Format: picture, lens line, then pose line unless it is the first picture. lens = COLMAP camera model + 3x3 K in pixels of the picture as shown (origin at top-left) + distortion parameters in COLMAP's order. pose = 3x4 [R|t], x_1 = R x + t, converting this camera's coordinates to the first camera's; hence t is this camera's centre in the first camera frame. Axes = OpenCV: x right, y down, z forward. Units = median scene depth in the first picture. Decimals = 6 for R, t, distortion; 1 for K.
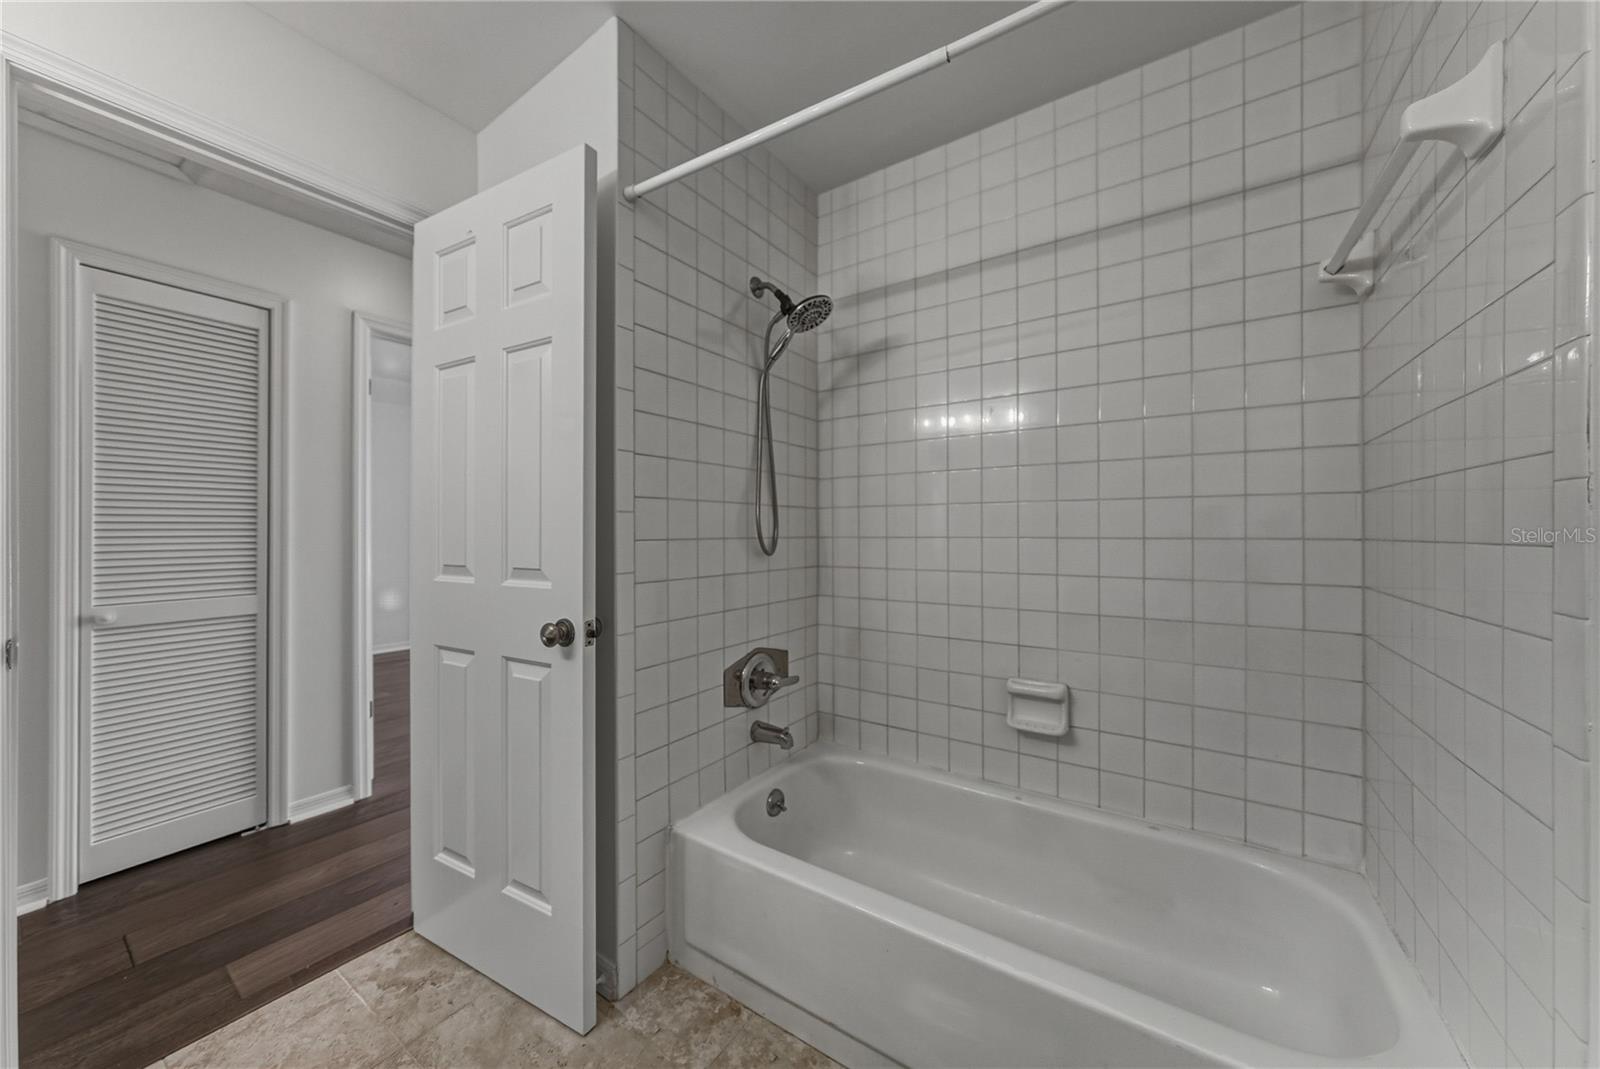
lens RADIAL K [[569.9, 0, 807.5], [0, 569.9, 530.6], [0, 0, 1]] dist [-0.001158, 0.000392]
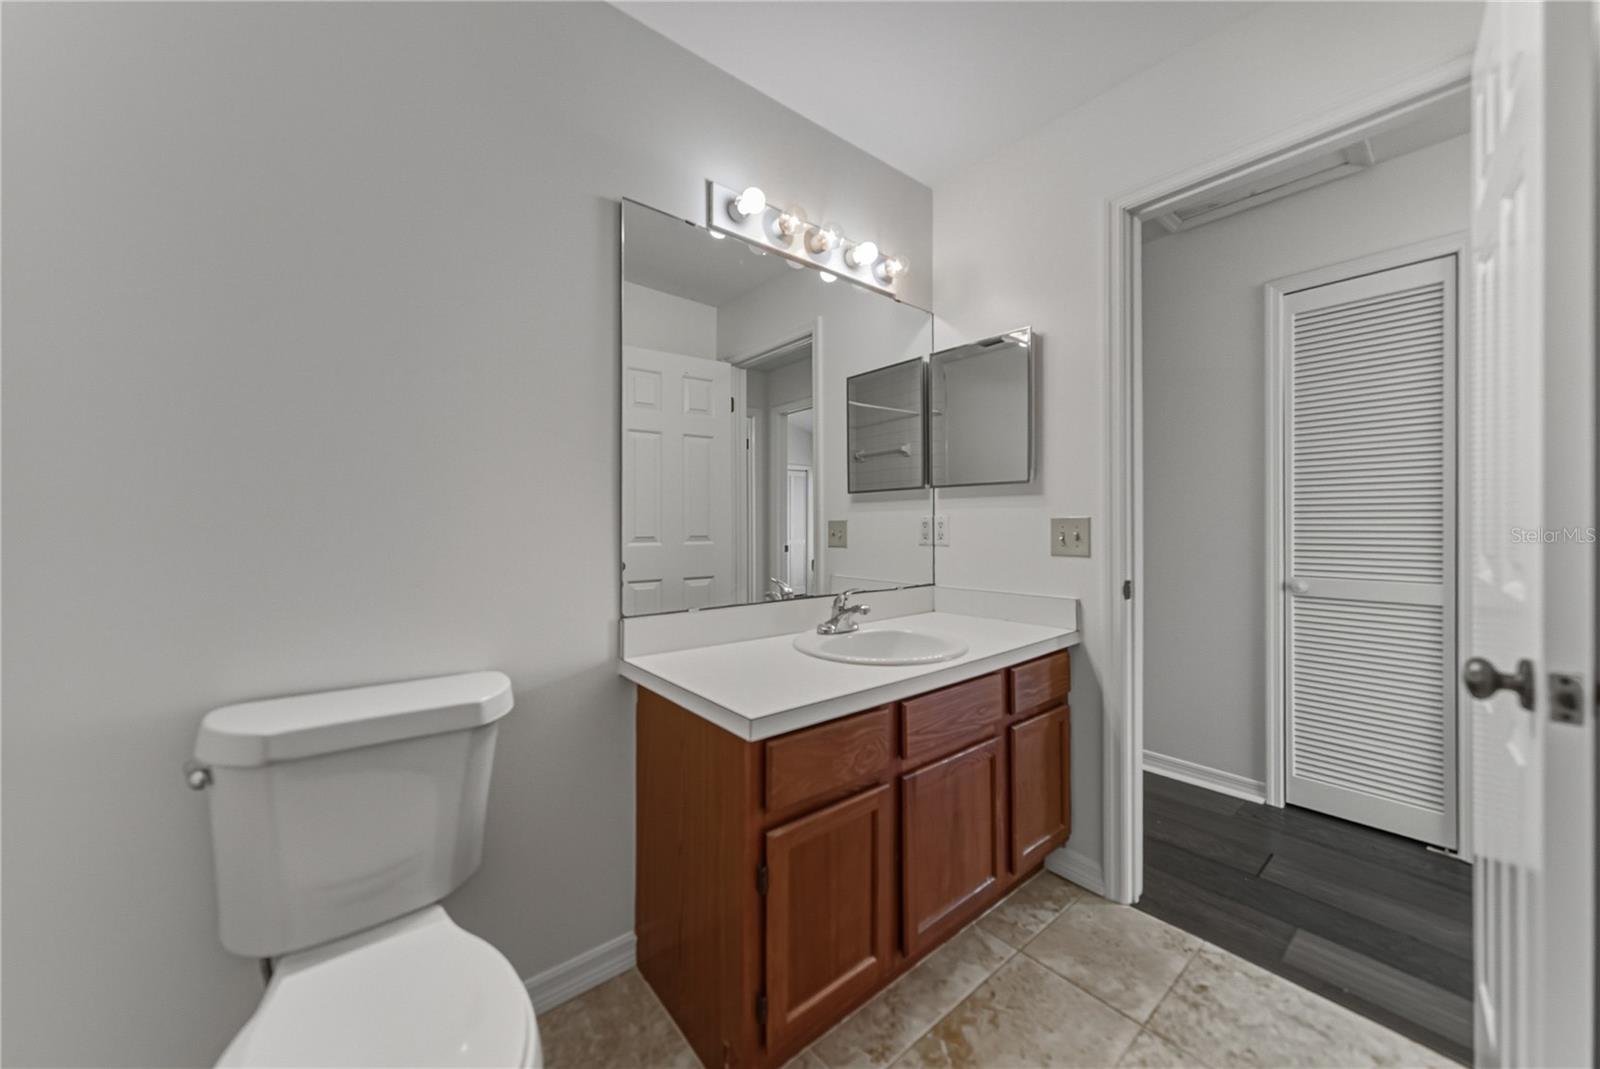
lens RADIAL K [[569.9, 0, 787.0], [0, 569.9, 518.3], [0, 0, 1]] dist [-0.001158, 0.000392]
pose [[-0.315558, -0.002873, -0.948902, 0.238585], [0.000807, 0.999994, -0.003296, 0.016709], [0.948906, -0.001805, -0.315554, 0.404771]]
